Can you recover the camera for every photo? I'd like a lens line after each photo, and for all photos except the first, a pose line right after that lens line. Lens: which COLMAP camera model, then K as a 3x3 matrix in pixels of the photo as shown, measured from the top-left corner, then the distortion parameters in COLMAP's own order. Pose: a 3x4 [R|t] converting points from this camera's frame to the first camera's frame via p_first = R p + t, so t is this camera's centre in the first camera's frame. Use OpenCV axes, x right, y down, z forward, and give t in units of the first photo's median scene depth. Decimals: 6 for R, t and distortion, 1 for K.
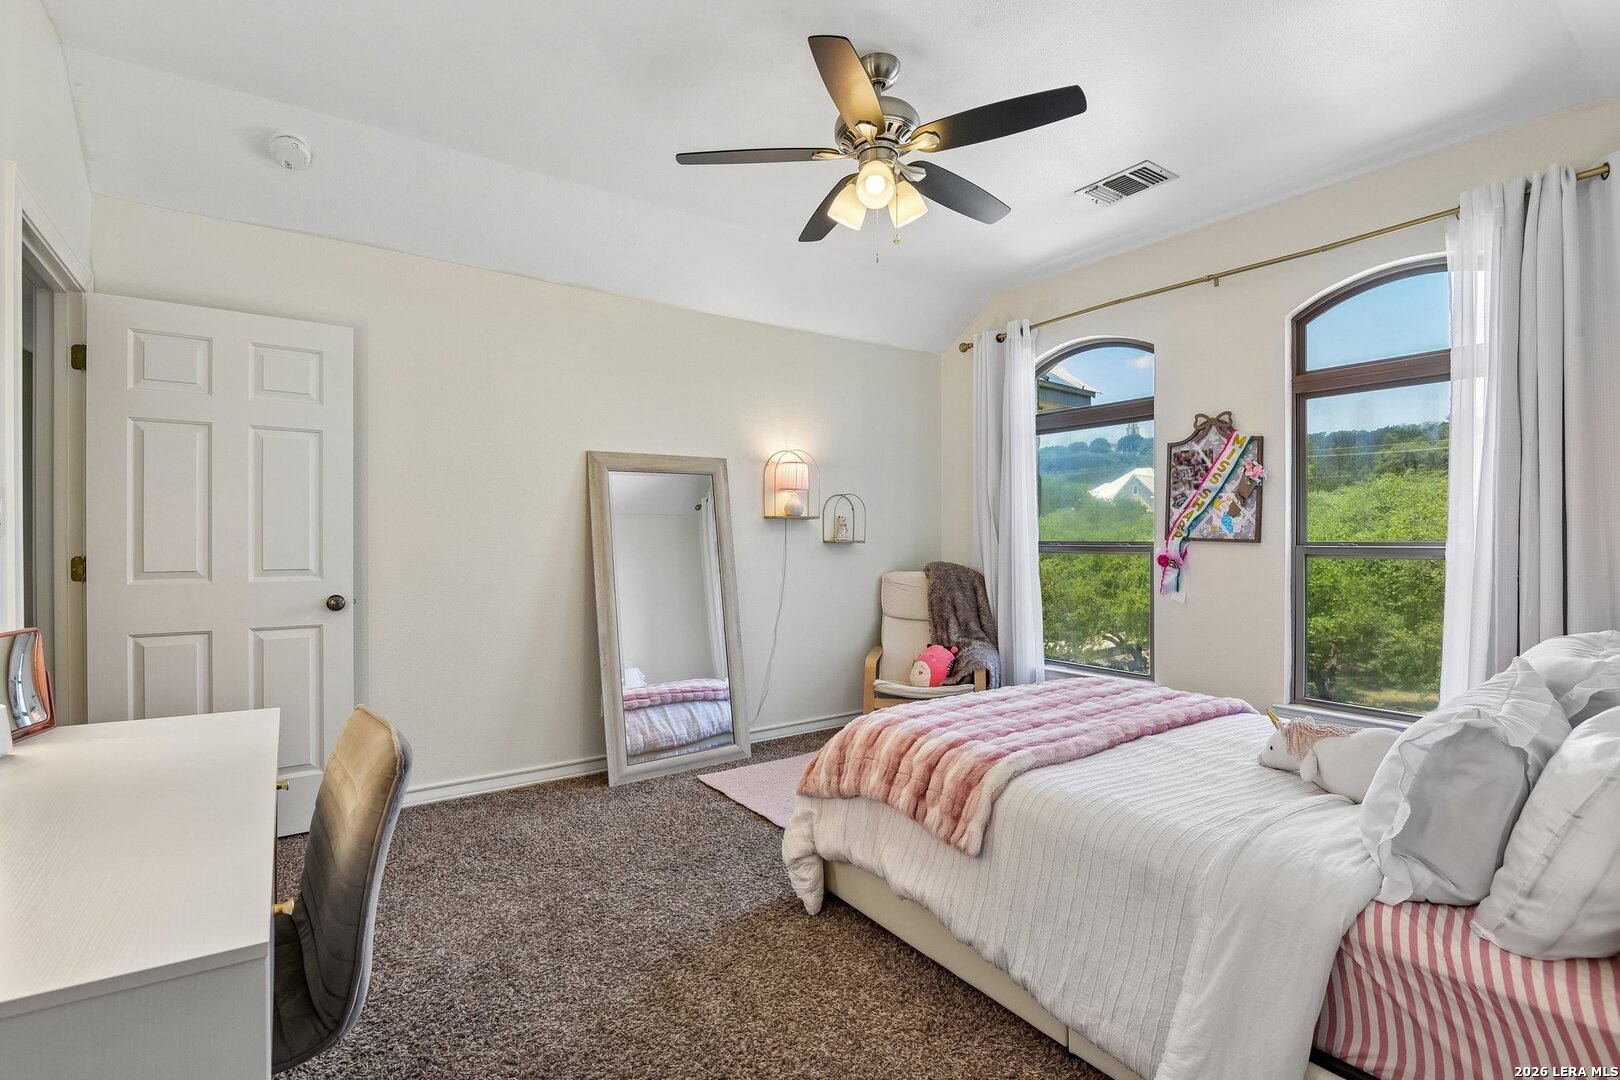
lens RADIAL K [[750.2, 0, 806.2], [0, 750.2, 541.2], [0, 0, 1]] dist [-0.013591, -0.002584]
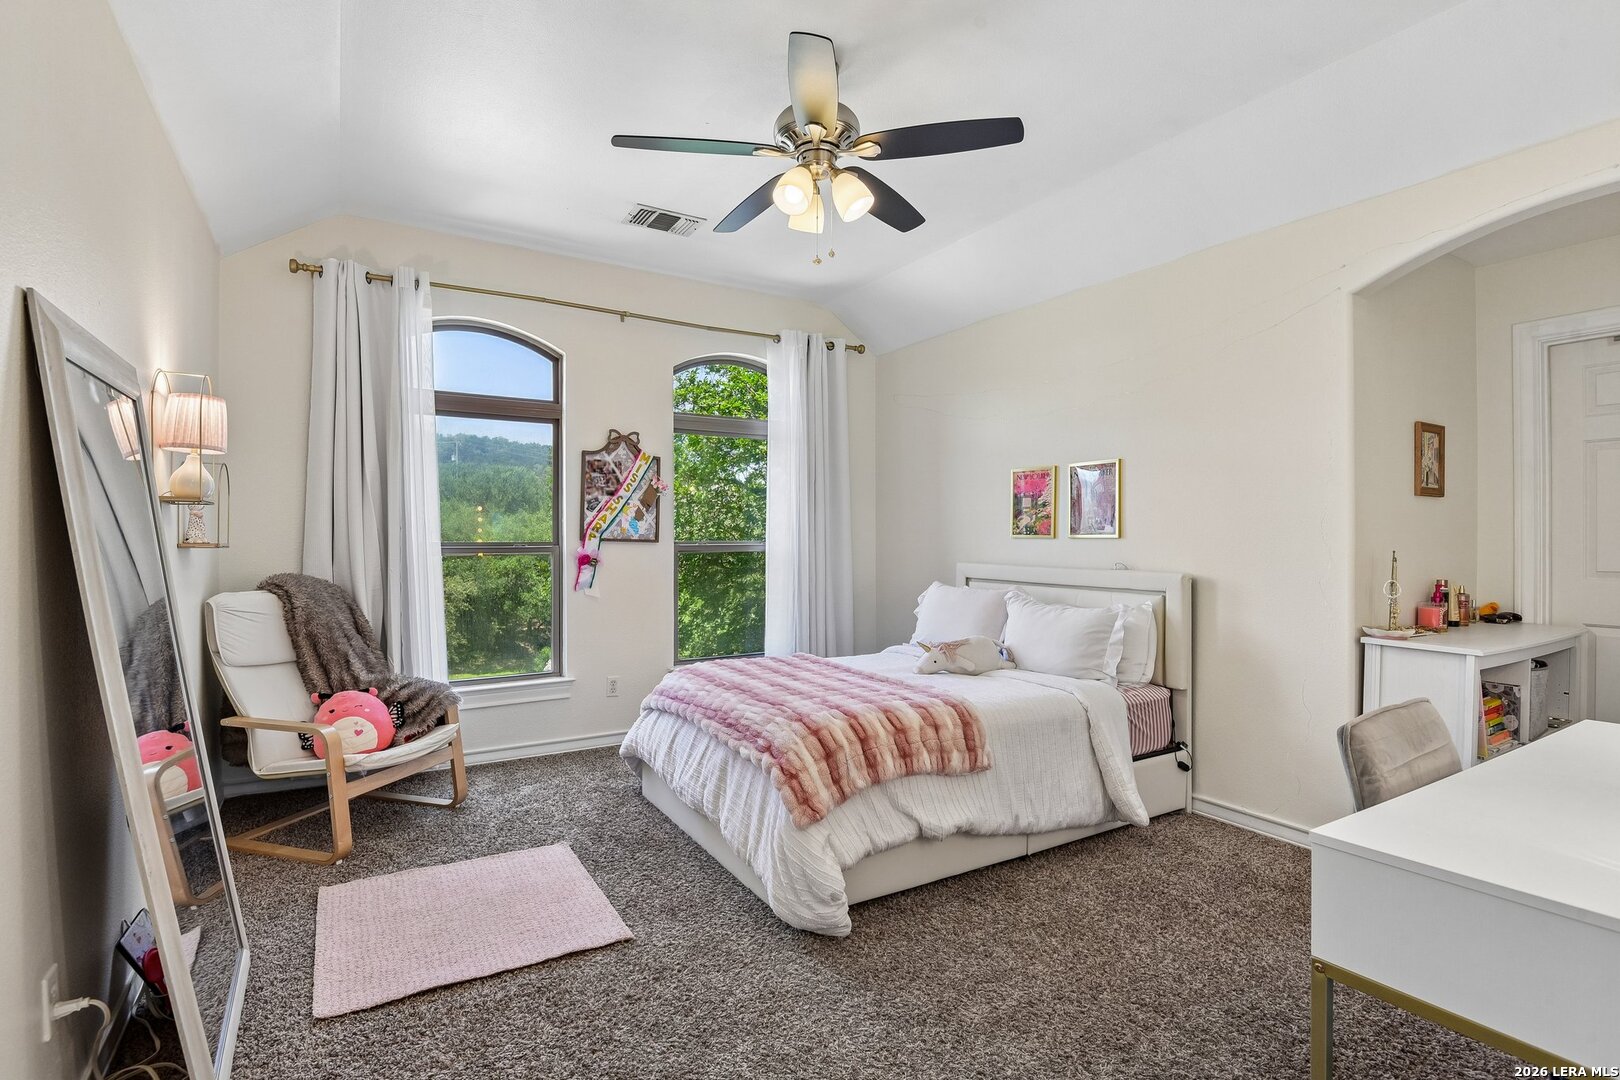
lens RADIAL K [[770.7, 0, 802.5], [0, 770.7, 543.5], [0, 0, 1]] dist [-0.004529, -0.000202]
pose [[0.071655, -0.009753, 0.997382, -0.622340], [0.002643, 0.999951, 0.009588, -0.007261], [-0.997426, 0.001949, 0.071677, 0.628246]]
